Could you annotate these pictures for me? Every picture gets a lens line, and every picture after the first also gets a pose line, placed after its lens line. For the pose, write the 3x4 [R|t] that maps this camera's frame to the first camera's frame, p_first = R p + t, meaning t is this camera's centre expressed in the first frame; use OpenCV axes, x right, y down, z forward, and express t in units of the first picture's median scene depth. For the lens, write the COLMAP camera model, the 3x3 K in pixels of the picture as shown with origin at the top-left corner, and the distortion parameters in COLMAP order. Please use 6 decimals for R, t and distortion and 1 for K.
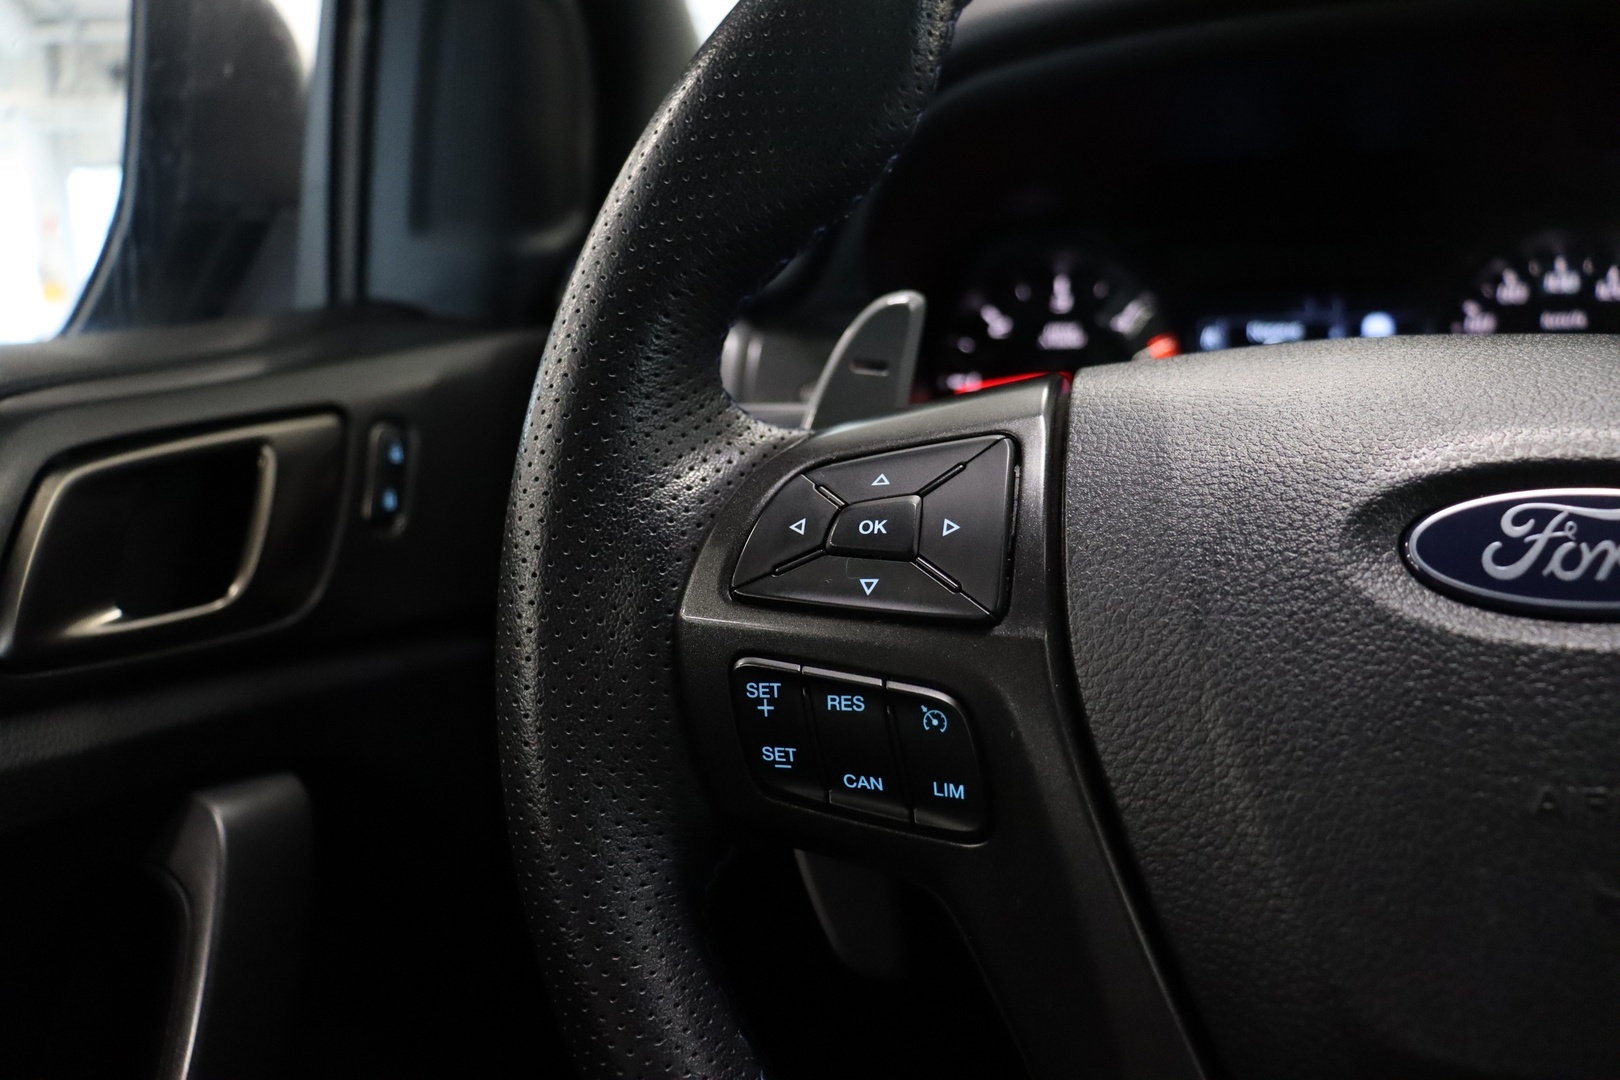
lens RADIAL K [[1342.7, 0, 814.8], [0, 1342.7, 545.3], [0, 0, 1]] dist [-0.165215, 0.136584]
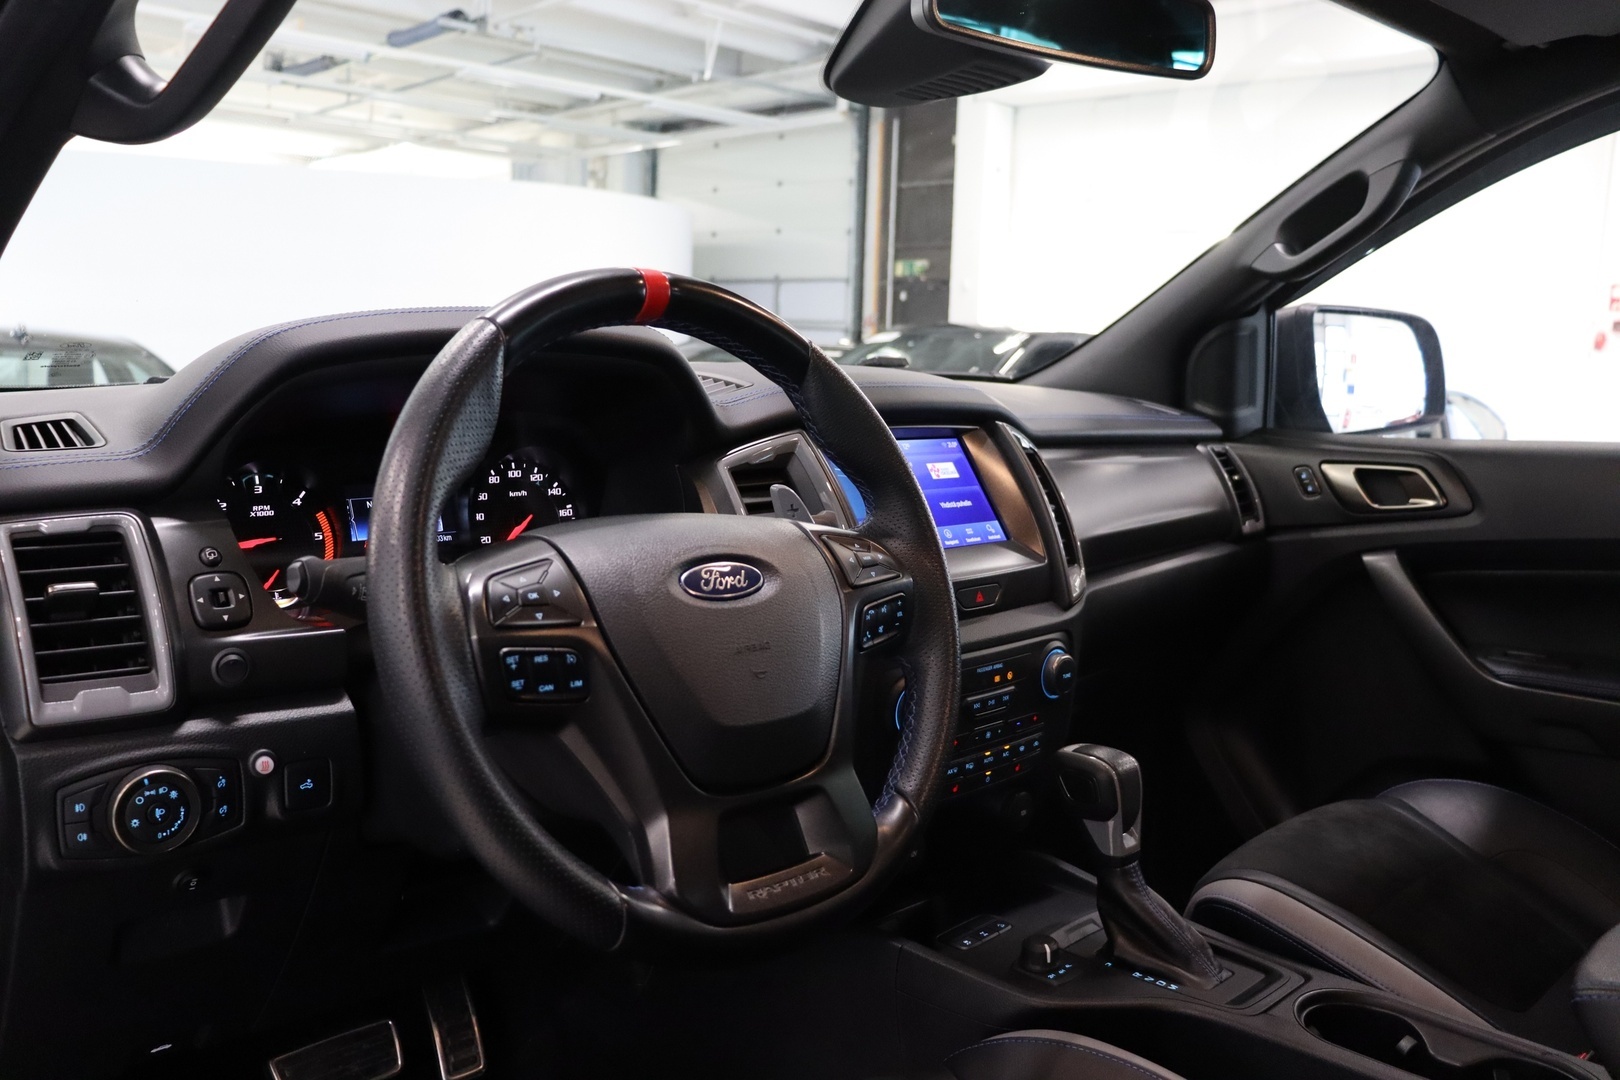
lens RADIAL K [[1342.7, 0, 814.8], [0, 1342.7, 545.3], [0, 0, 1]] dist [-0.165215, 0.136584]
pose [[0.520734, -0.047045, 0.852422, -1.987182], [0.133101, 0.990745, -0.026630, 0.034039], [-0.843279, 0.127326, 0.522176, -0.922234]]
